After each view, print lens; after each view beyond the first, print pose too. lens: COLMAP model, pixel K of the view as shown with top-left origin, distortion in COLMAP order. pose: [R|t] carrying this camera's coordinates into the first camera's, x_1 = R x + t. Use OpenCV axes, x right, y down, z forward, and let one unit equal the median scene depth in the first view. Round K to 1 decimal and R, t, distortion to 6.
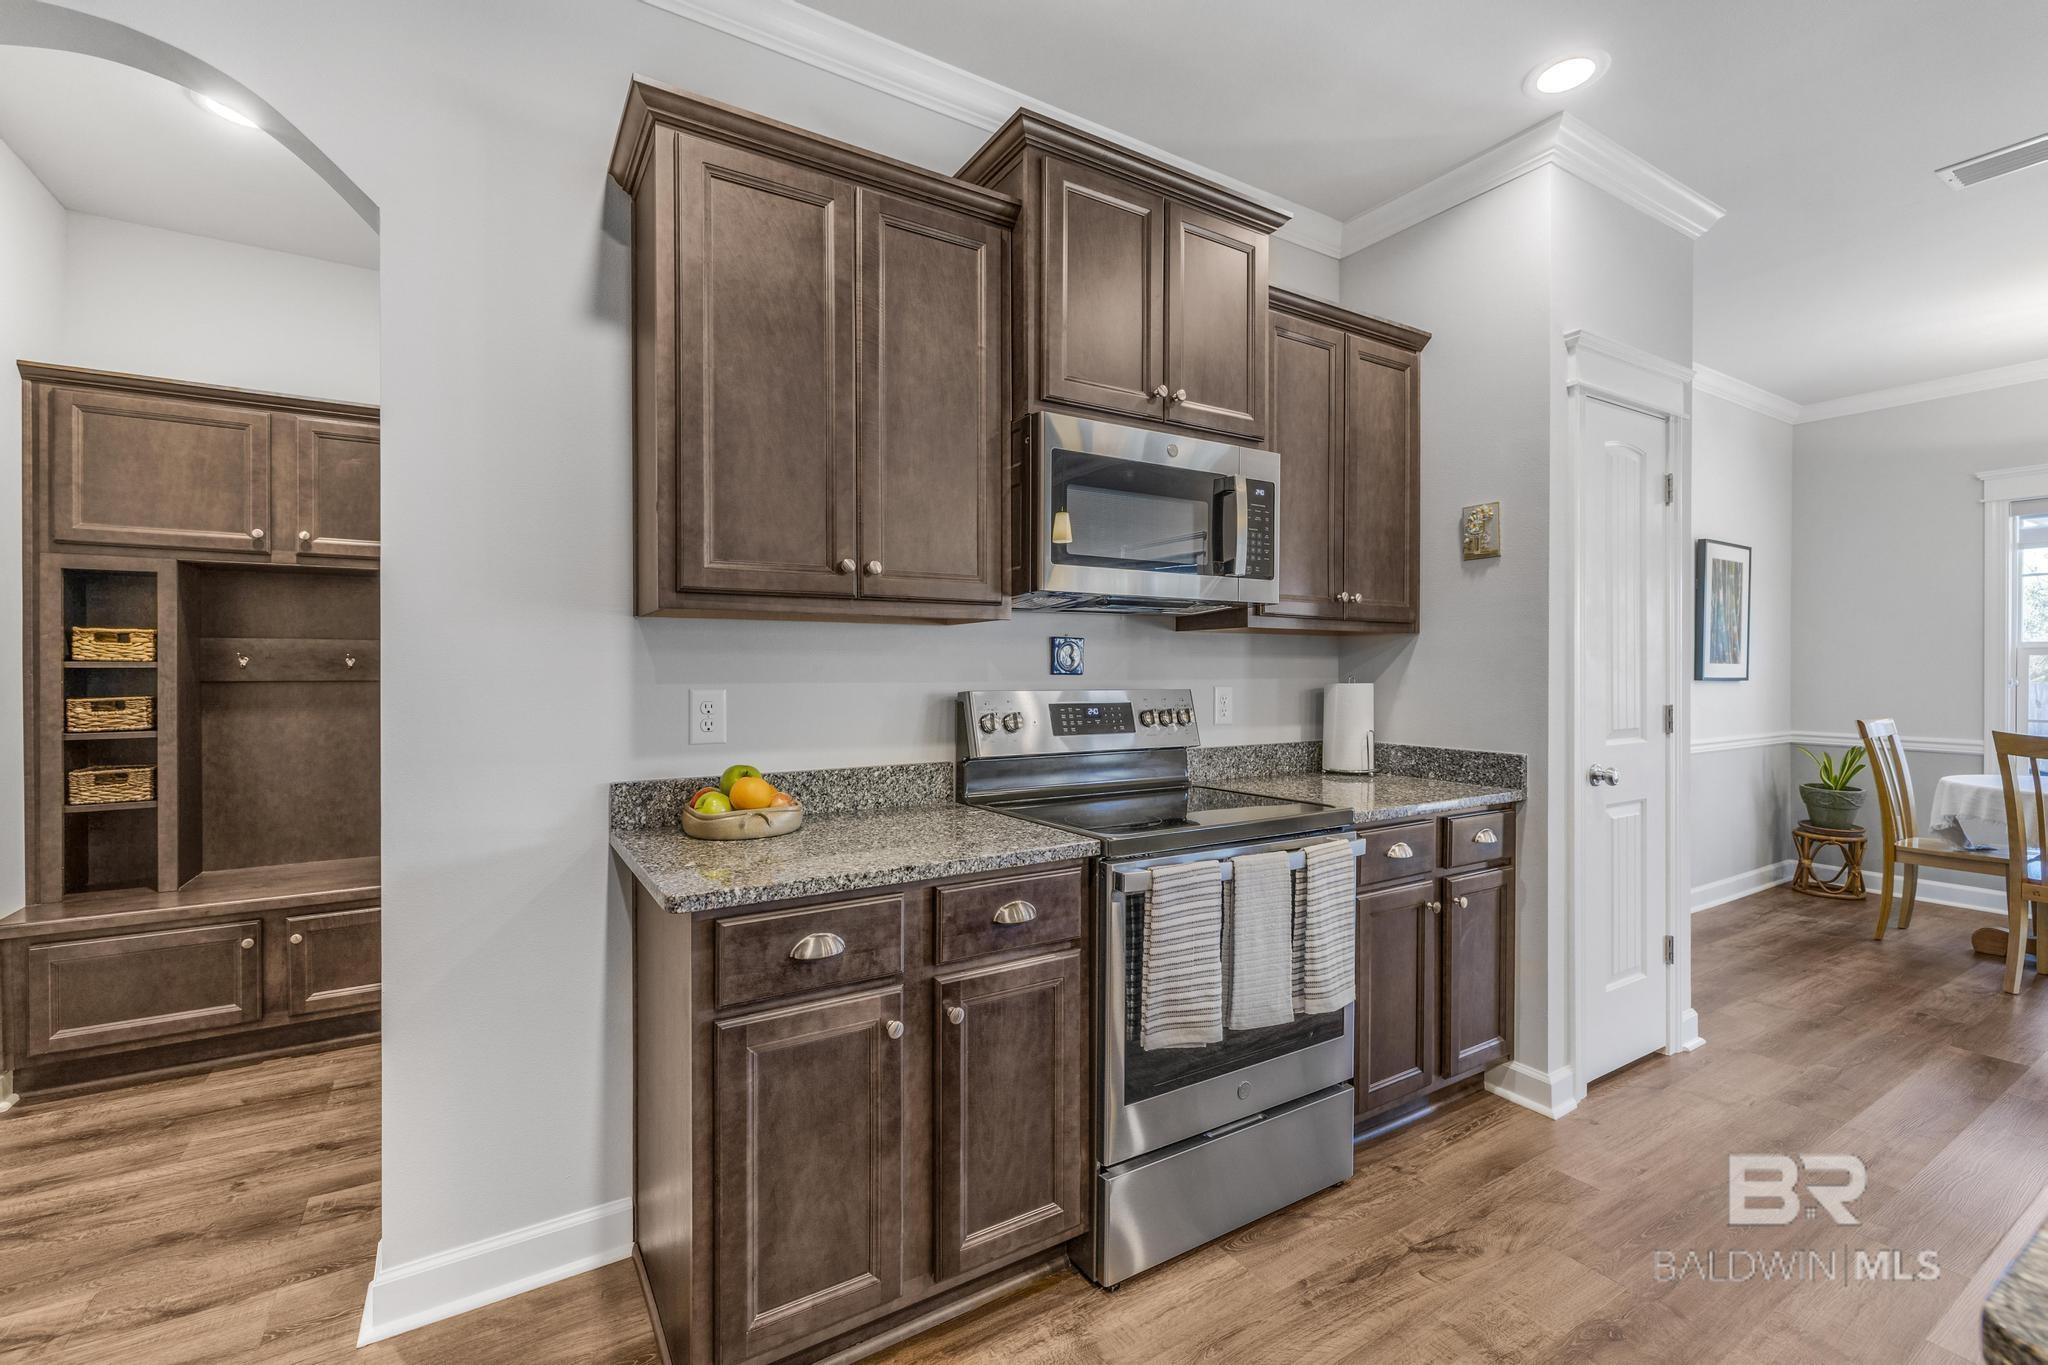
lens RADIAL K [[882.9, 0, 1026.8], [0, 882.9, 676.3], [0, 0, 1]] dist [0.000405, 0.000104]
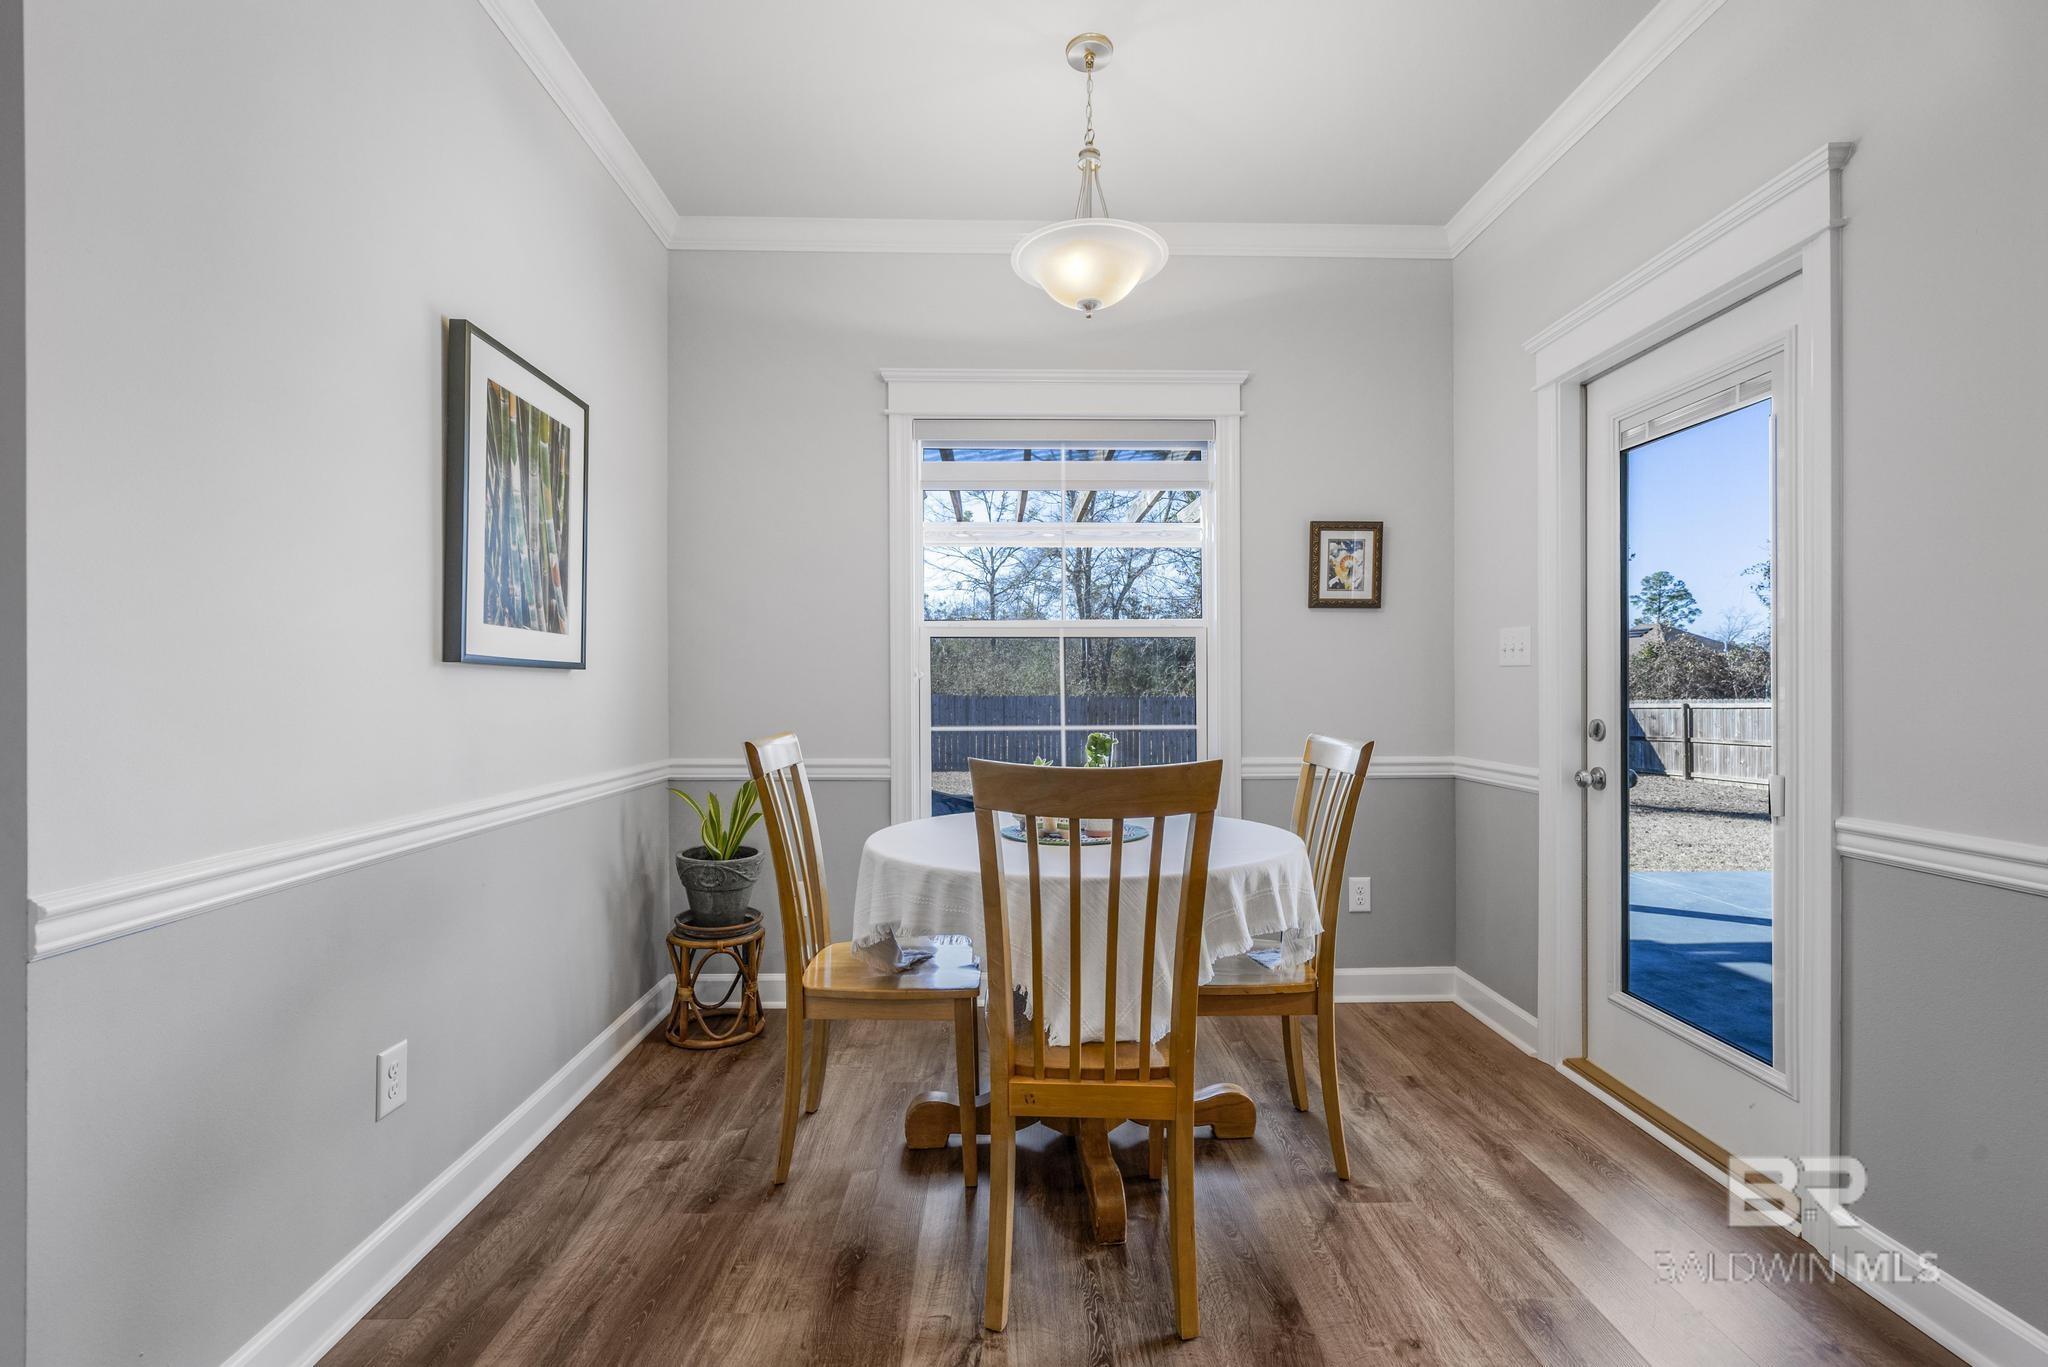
lens RADIAL K [[882.9, 0, 1026.8], [0, 882.9, 677.3], [0, 0, 1]] dist [0.000405, 0.000104]
pose [[0.506968, 0.008331, 0.861925, 0.504294], [0.010437, 0.999821, -0.015802, 0.020018], [-0.861902, 0.017007, 0.506790, 0.520239]]
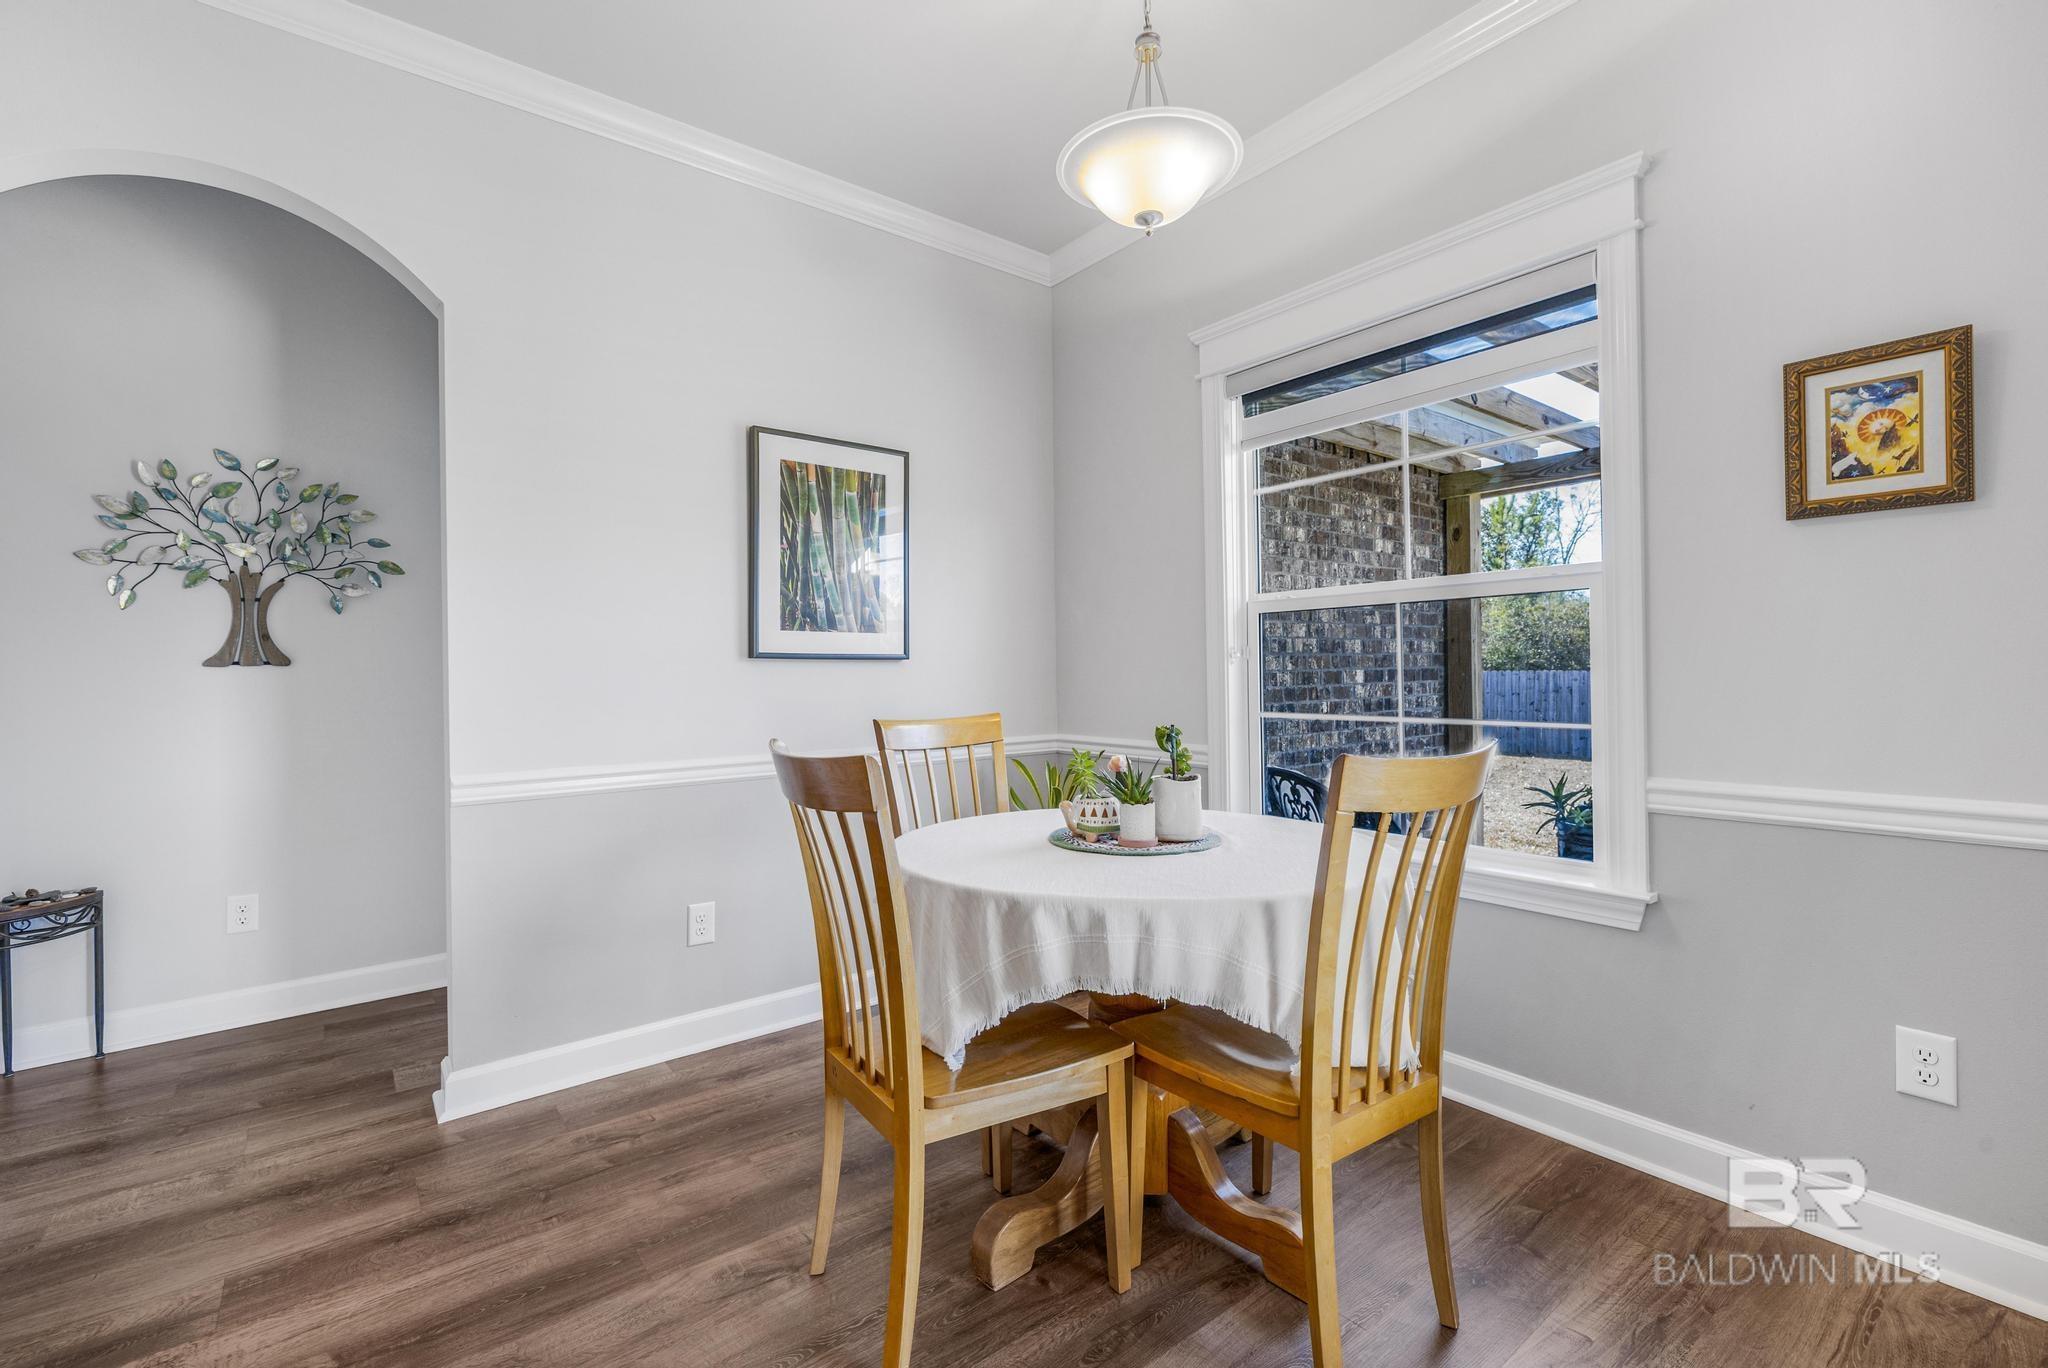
lens RADIAL K [[881.3, 0, 1014.5], [0, 881.3, 669.0], [0, 0, 1]] dist [0.001526, 0.000183]
pose [[0.993652, -0.013145, 0.111725, 0.810989], [0.014788, 0.999794, -0.013896, 0.022019], [-0.111519, 0.015460, 0.993642, 0.346492]]
